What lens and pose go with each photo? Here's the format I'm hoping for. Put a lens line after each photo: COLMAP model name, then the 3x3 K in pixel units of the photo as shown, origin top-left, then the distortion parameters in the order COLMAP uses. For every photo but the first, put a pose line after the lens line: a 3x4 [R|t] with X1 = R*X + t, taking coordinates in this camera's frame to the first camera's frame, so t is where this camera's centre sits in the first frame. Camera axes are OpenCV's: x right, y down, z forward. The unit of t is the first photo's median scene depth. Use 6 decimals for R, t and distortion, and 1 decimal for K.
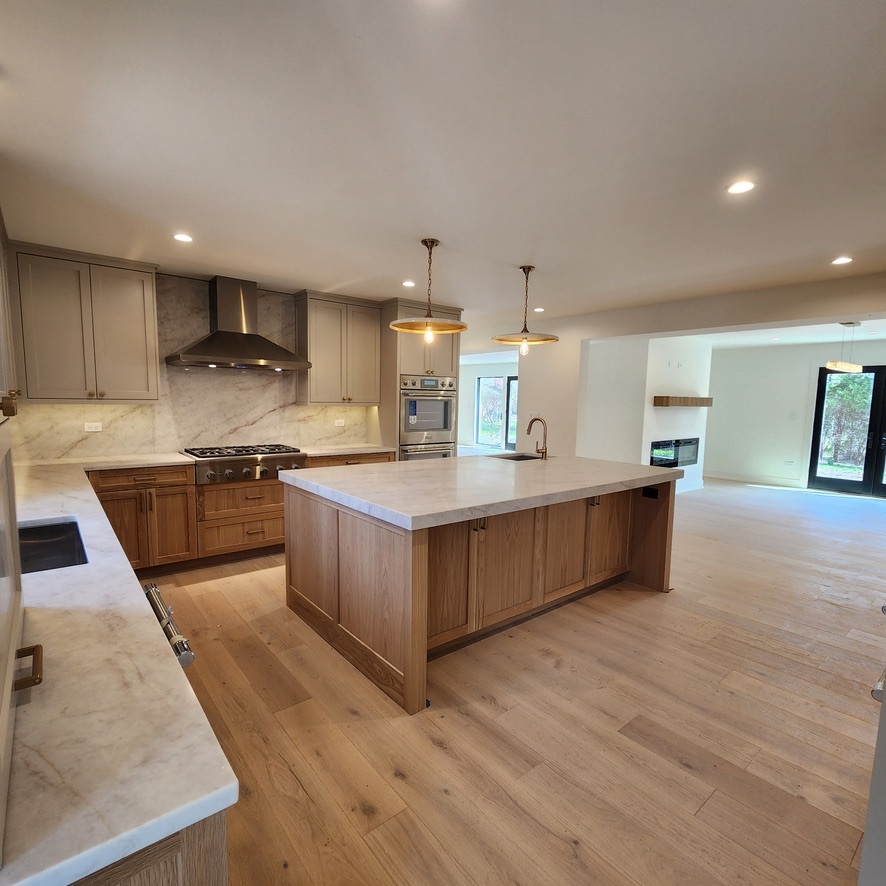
lens RADIAL K [[485.2, 0, 443.2], [0, 485.2, 449.0], [0, 0, 1]] dist [-0.000863, -0.000314]
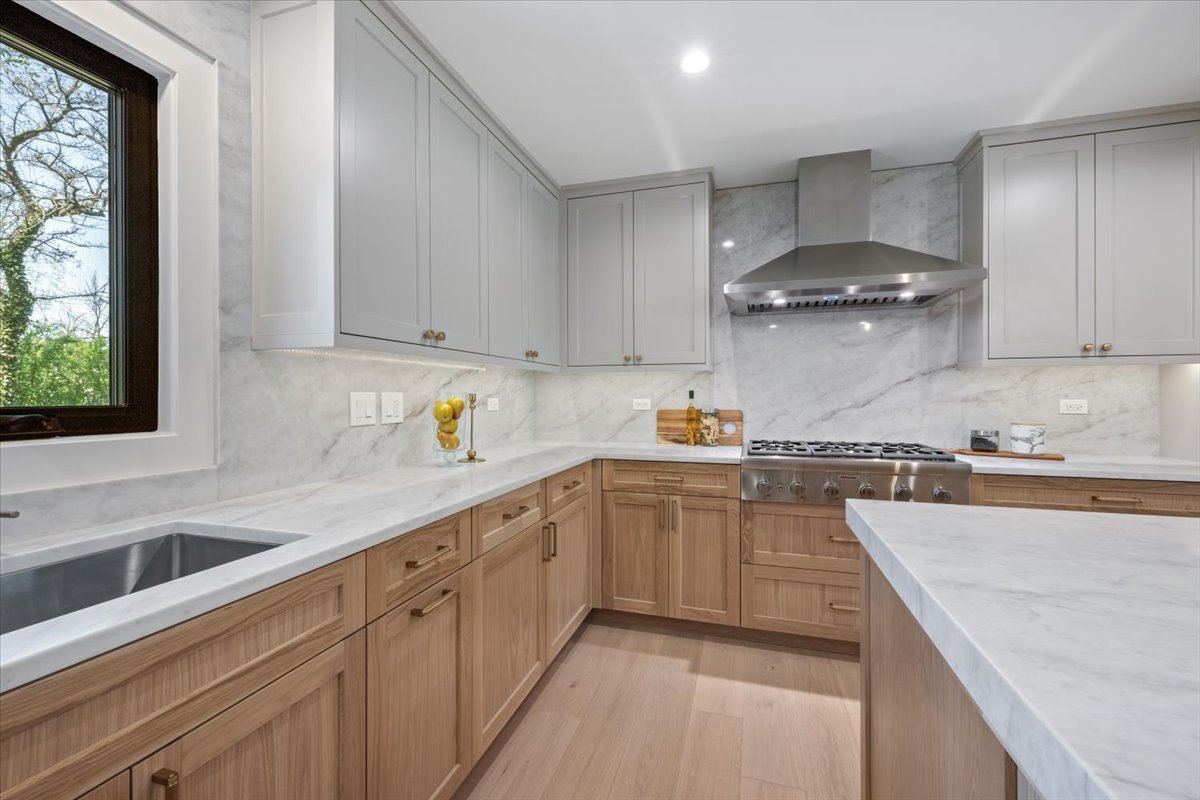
lens RADIAL K [[488.9, 0, 606.4], [0, 488.9, 396.6], [0, 0, 1]] dist [-0.002032, -0.000137]
pose [[0.548547, -0.020951, -0.835857, -0.090473], [-0.075041, 0.994418, -0.074172, 0.004677], [0.832746, 0.103410, 0.543913, 0.488615]]
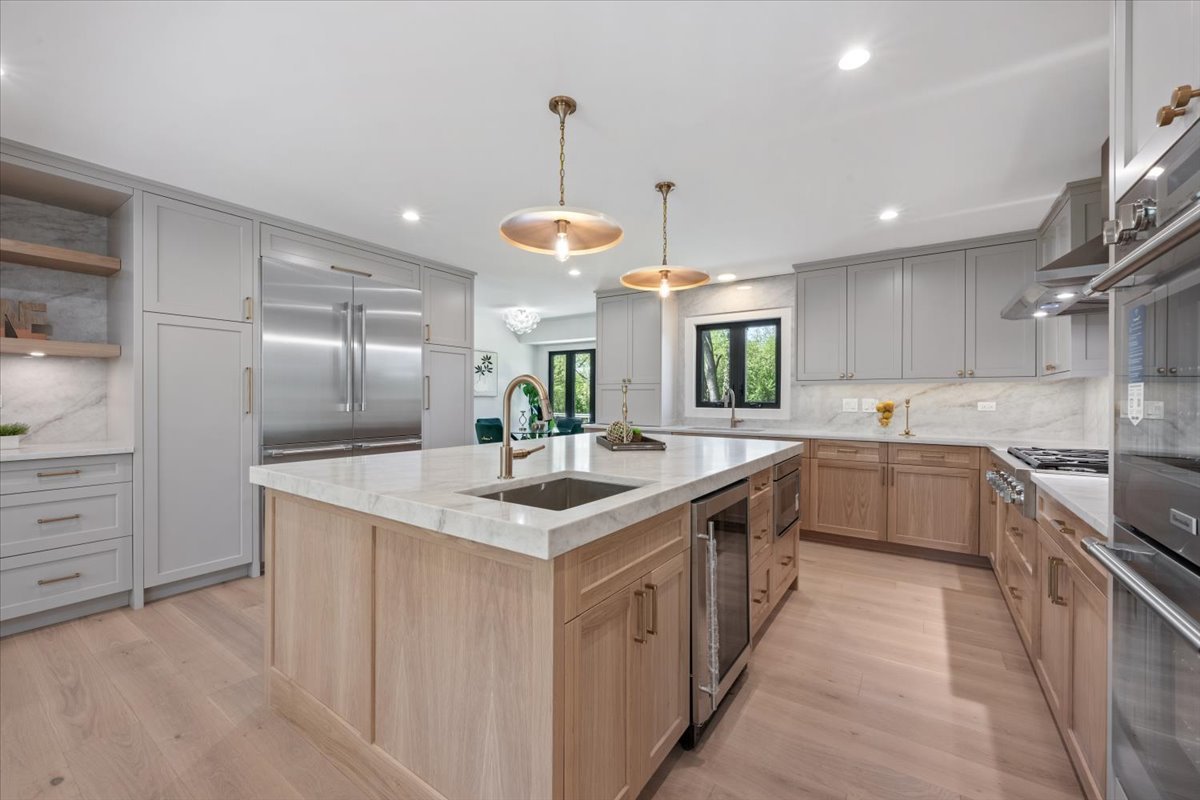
lens RADIAL K [[472.9, 0, 600.0], [0, 472.9, 400.0], [0, 0, 1]] dist [-0.000163, -0.000014]
pose [[-0.961771, -0.022969, -0.272889, 0.237876], [-0.050382, 0.994308, 0.093878, -0.081956], [0.269179, 0.104038, -0.957454, 1.394175]]
